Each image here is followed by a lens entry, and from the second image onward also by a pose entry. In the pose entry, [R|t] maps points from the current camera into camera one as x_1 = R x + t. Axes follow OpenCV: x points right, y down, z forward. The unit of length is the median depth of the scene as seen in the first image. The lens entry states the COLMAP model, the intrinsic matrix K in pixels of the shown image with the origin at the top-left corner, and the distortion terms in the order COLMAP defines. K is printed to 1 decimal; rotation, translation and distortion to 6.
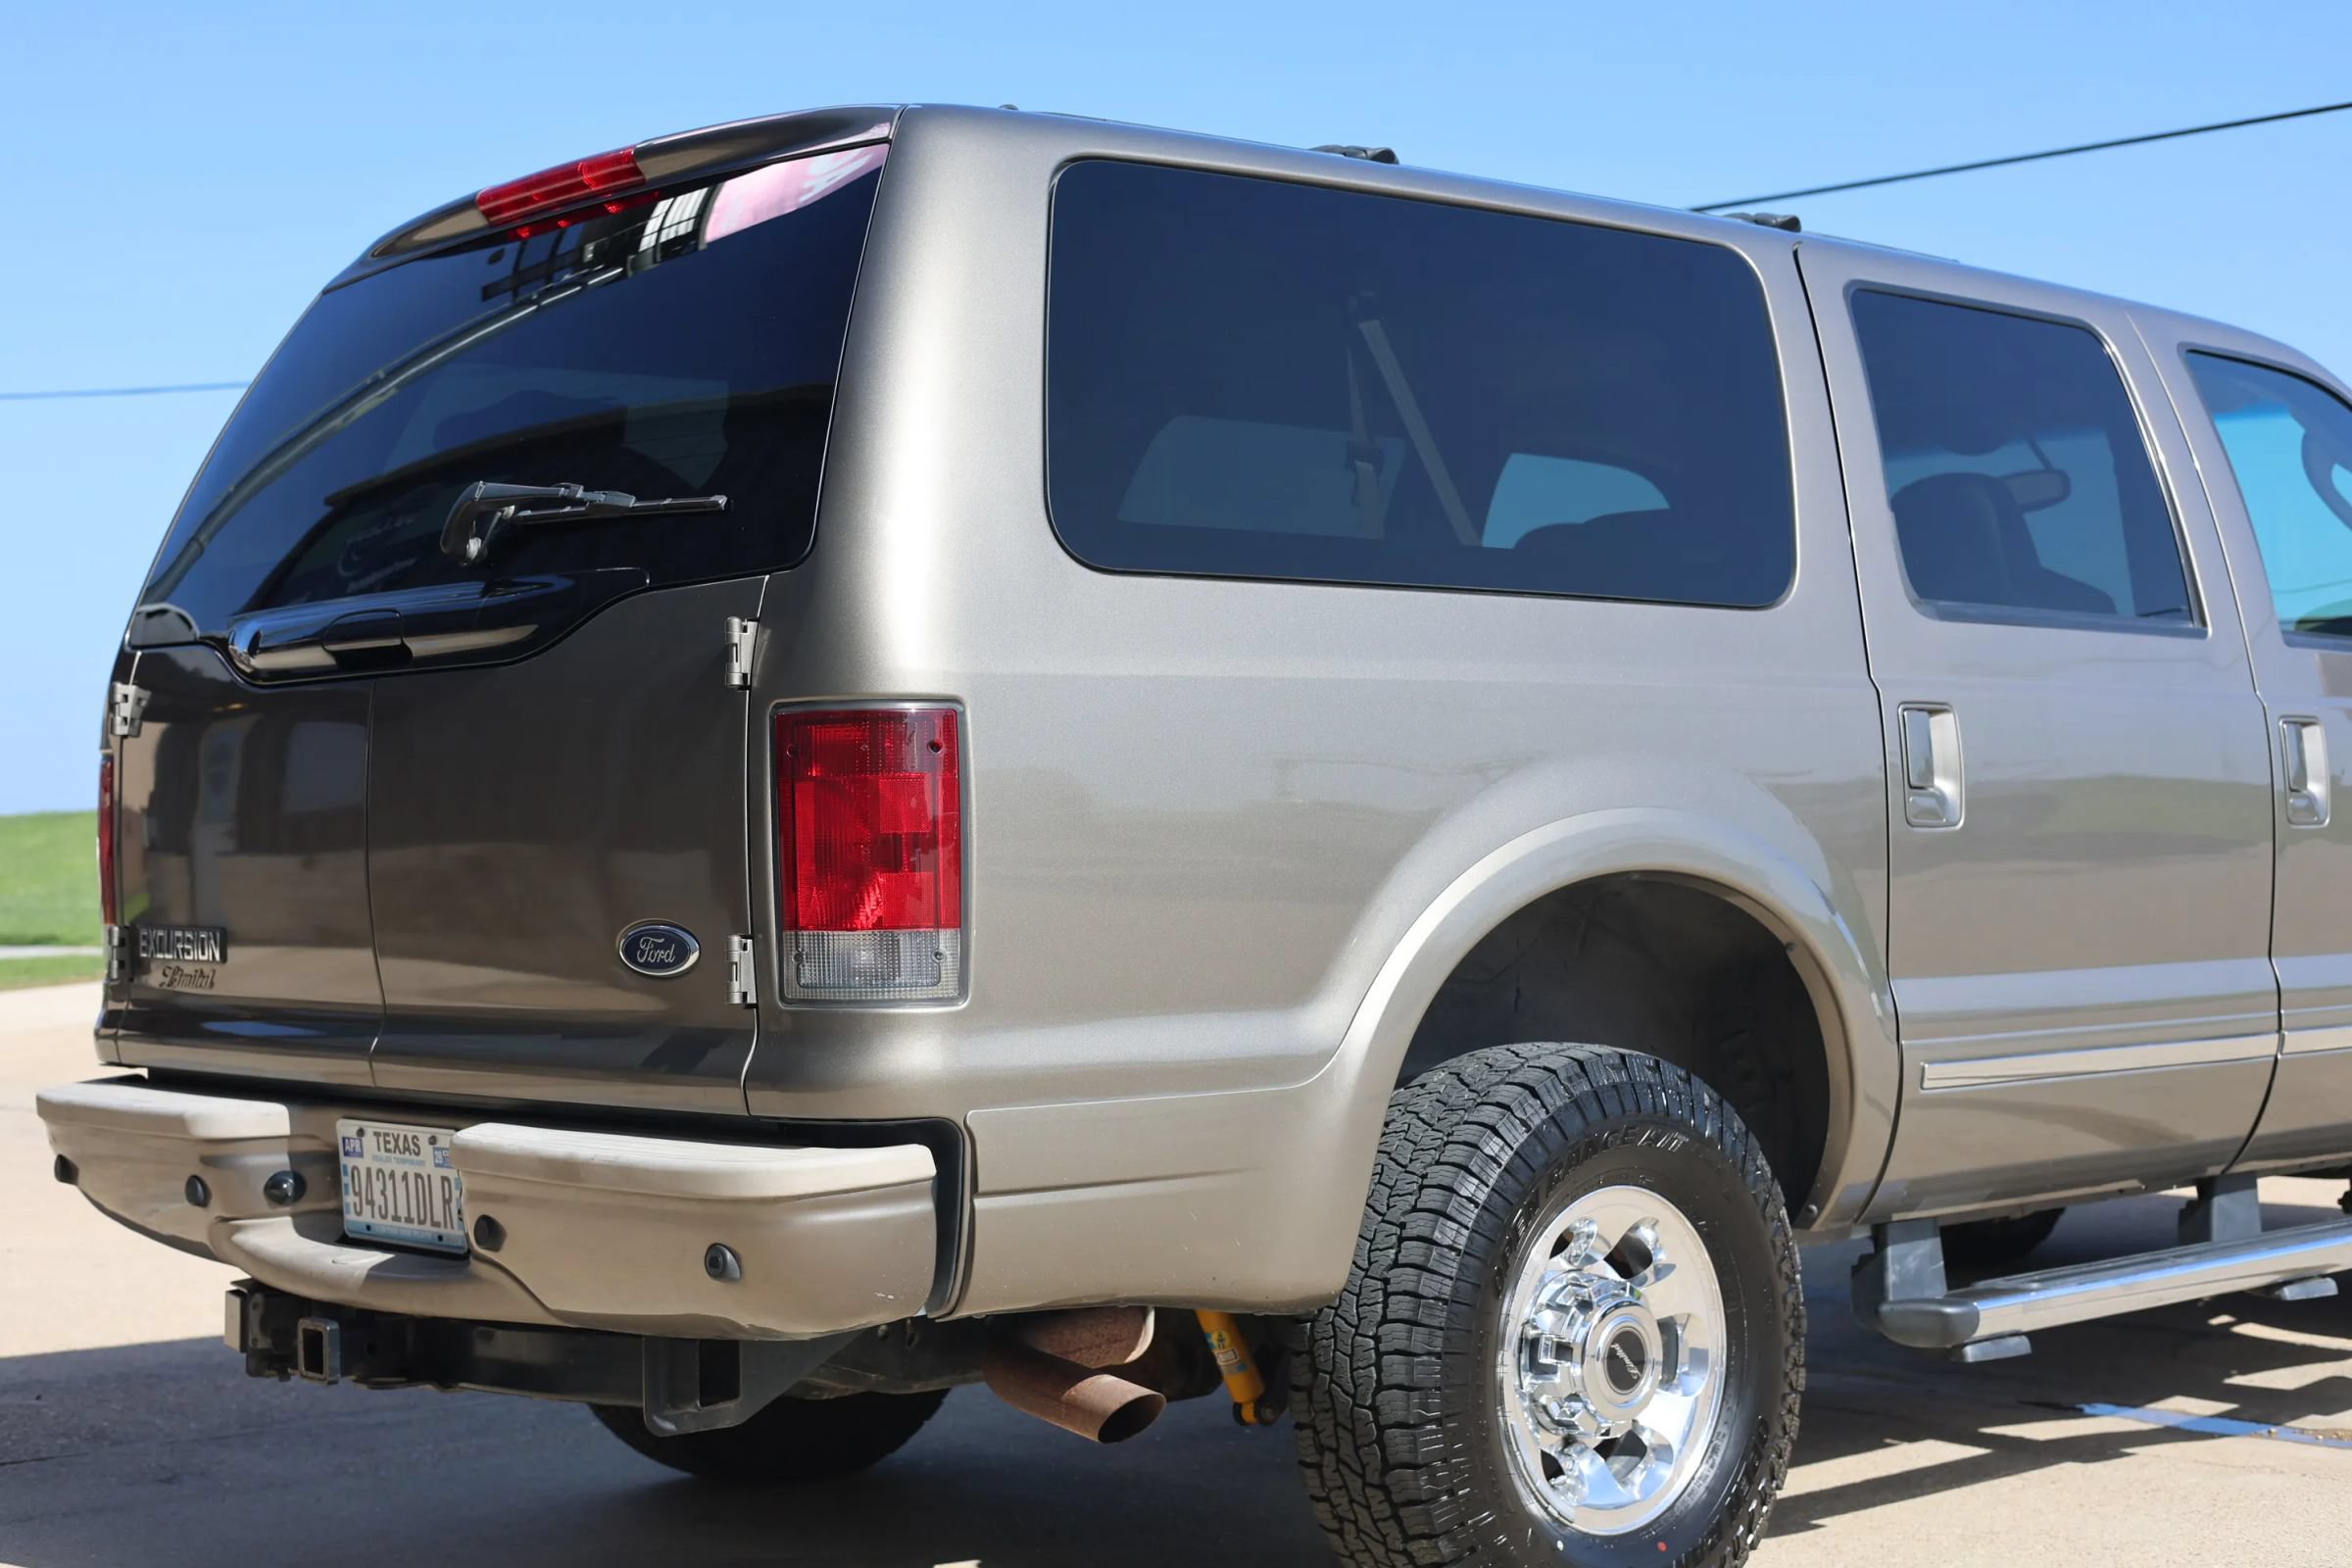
lens RADIAL K [[3344.9, 0, 1187.3], [0, 3344.9, 786.2], [0, 0, 1]] dist [0.013322, -0.028575]
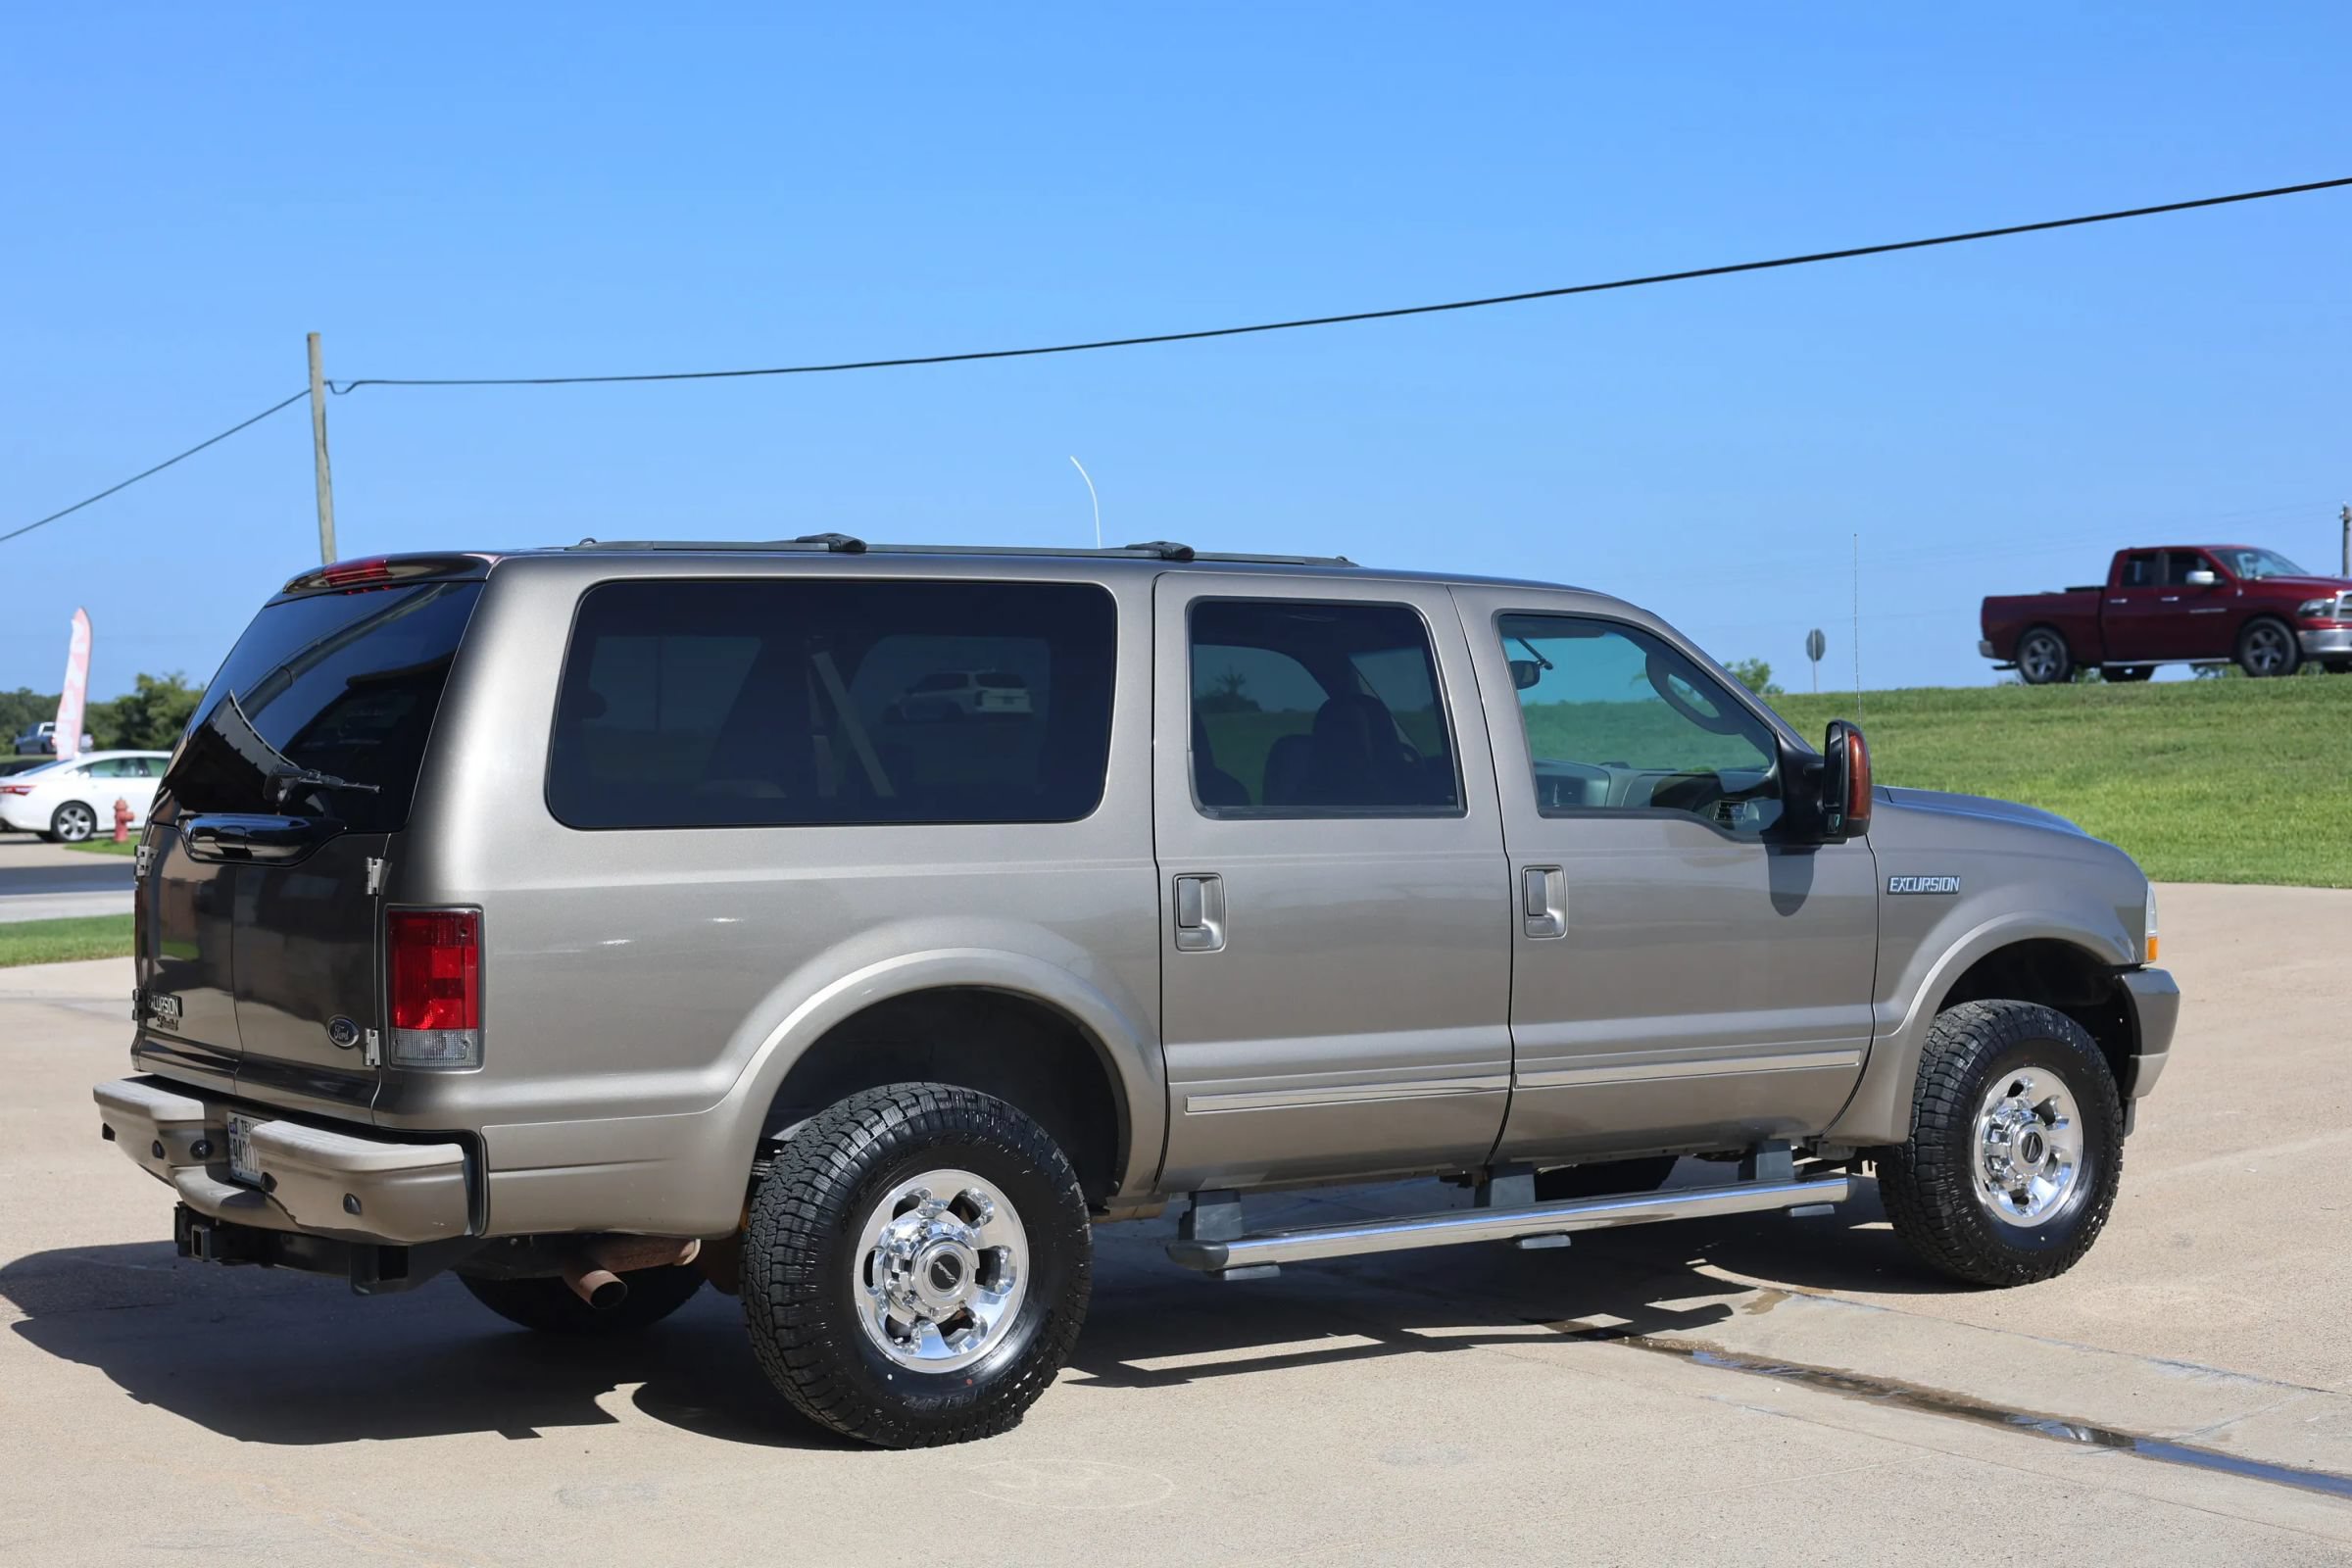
lens RADIAL K [[3286.2, 0, 1176.0], [0, 3286.2, 784.0], [0, 0, 1]] dist [0.089206, -0.369701]
pose [[0.989784, 0.011689, -0.142096, 0.480990], [-0.008155, 0.999644, 0.025424, -0.119835], [0.142343, -0.024005, 0.989526, -0.633971]]
